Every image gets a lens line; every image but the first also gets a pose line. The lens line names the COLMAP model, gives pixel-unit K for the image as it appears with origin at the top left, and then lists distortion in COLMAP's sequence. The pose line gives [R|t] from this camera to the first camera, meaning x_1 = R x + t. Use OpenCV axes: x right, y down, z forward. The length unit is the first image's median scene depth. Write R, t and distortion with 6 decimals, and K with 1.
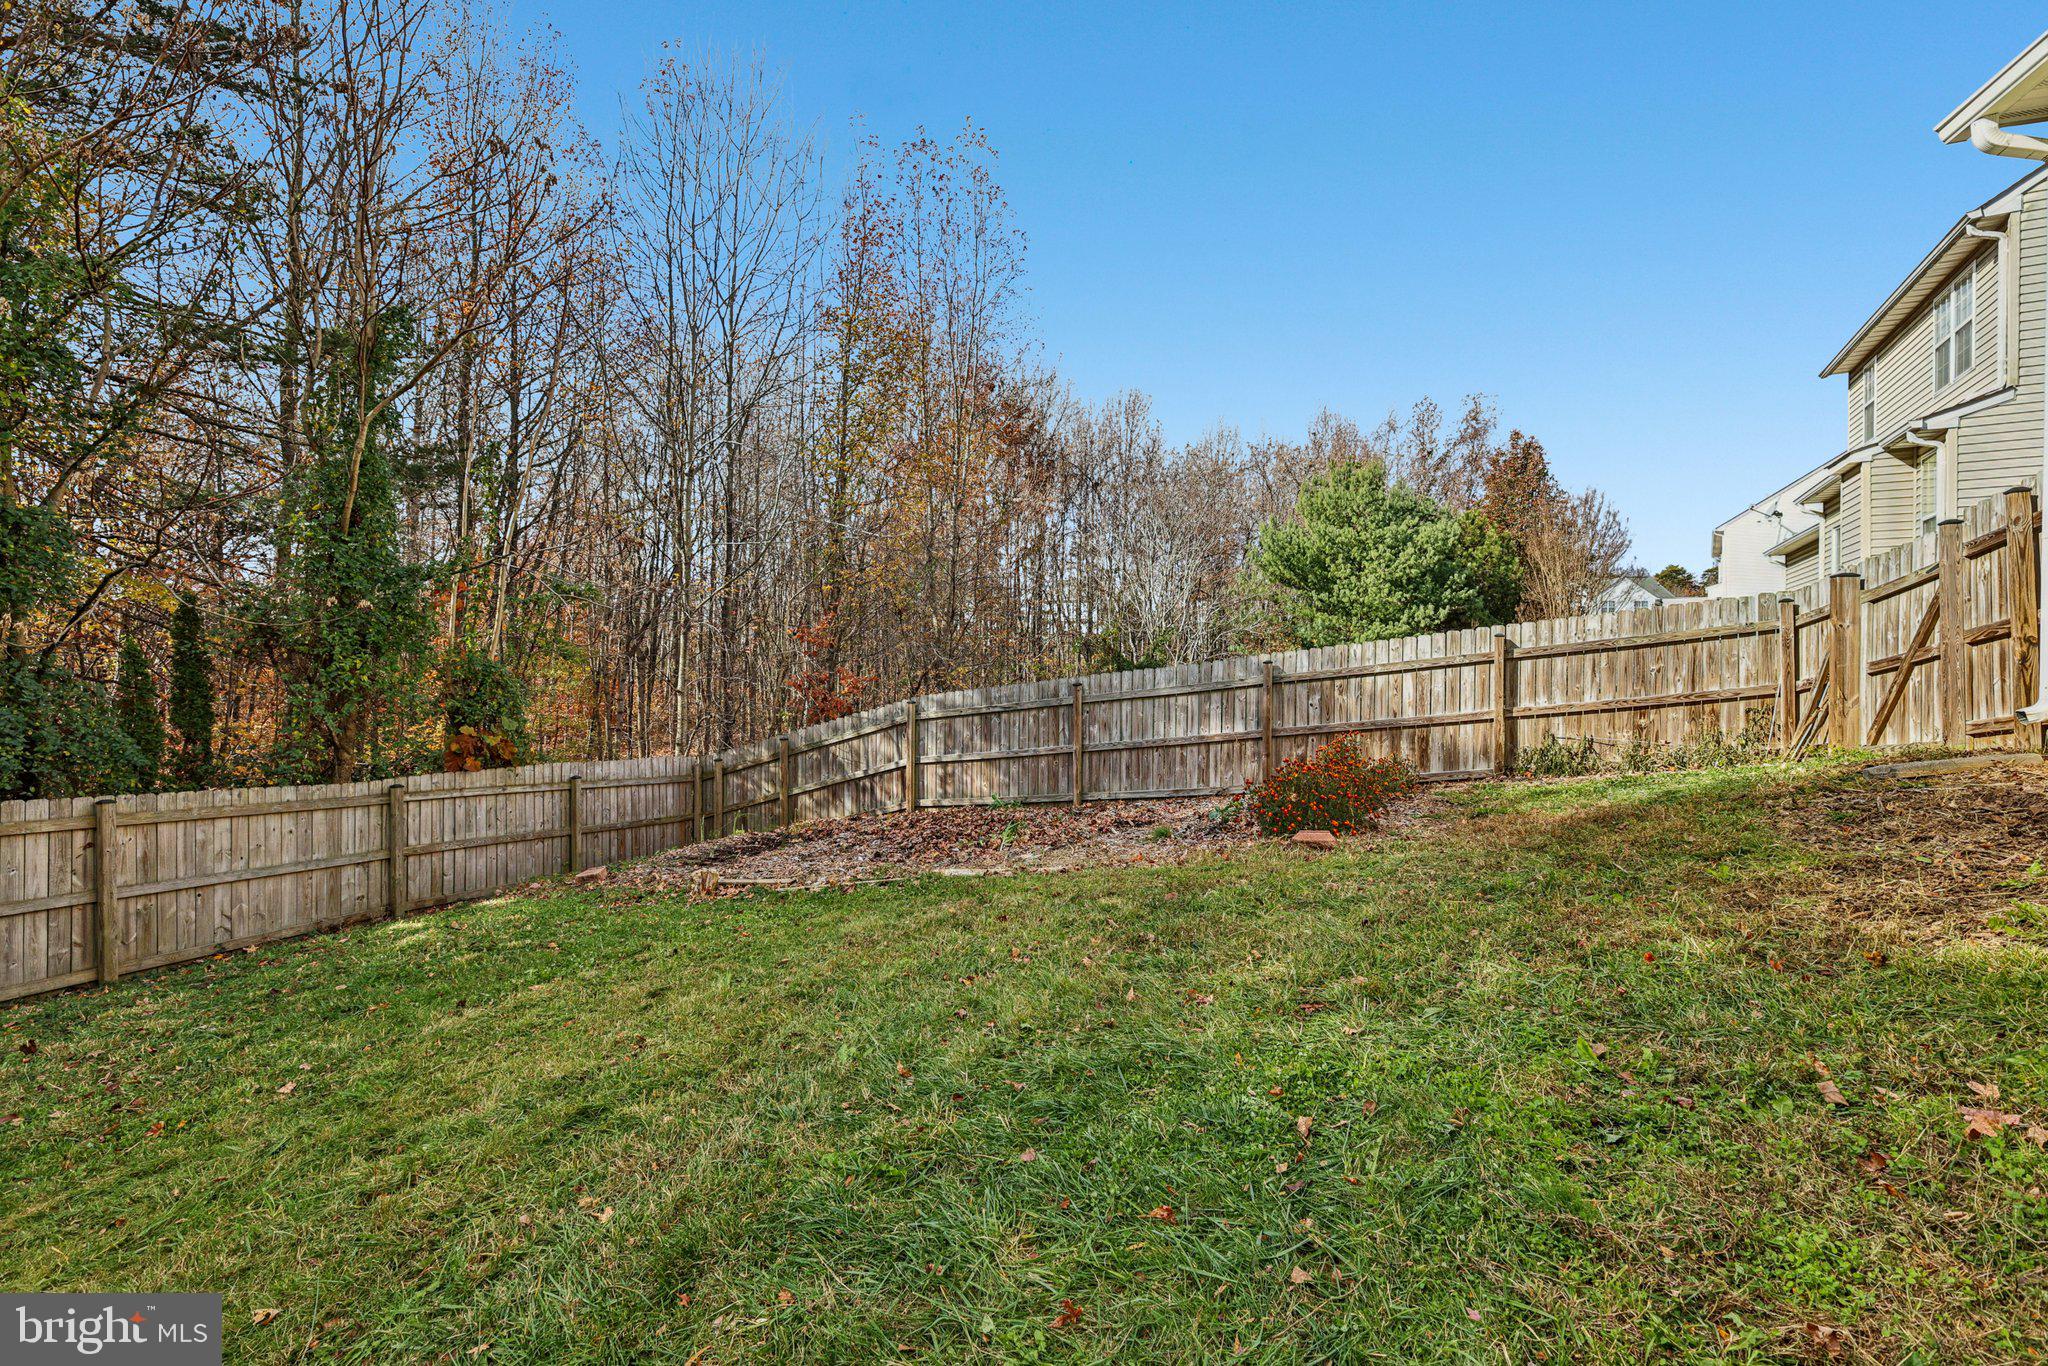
lens RADIAL K [[889.8, 0, 1024.0], [0, 889.8, 683.0], [0, 0, 1]] dist [-0.003161, -0.000842]
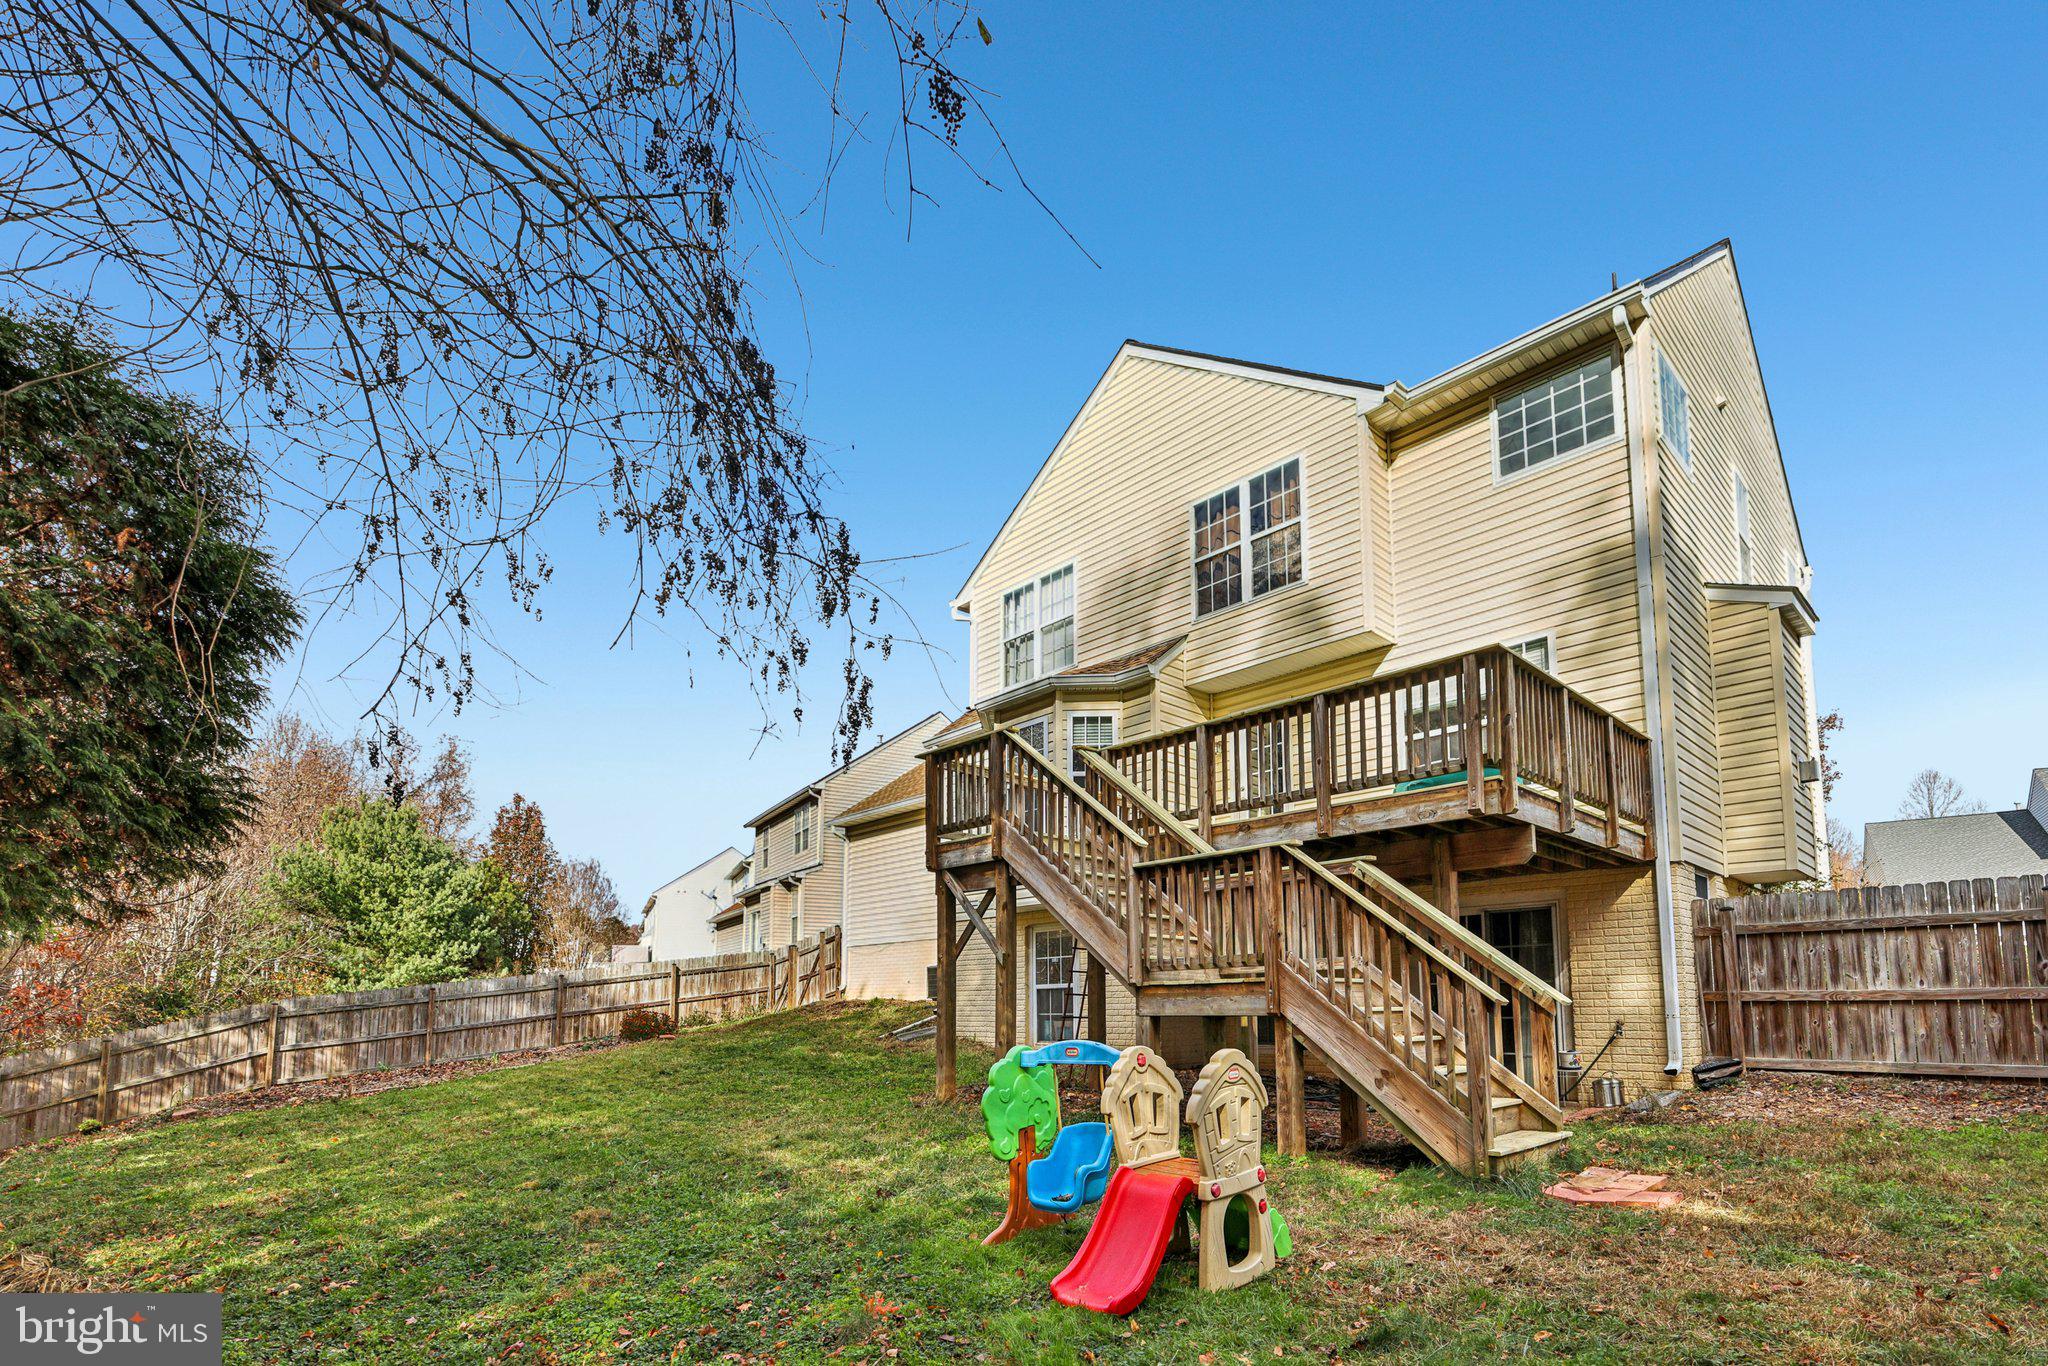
lens RADIAL K [[1790.3, 0, 1024.0], [0, 1790.3, 683.0], [0, 0, 1]] dist [0.013552, 0.009463]
pose [[0.545052, 0.162875, 0.822429, -1.807725], [0.022005, 0.977831, -0.208235, 0.136461], [-0.838113, 0.131597, 0.529385, -1.422110]]
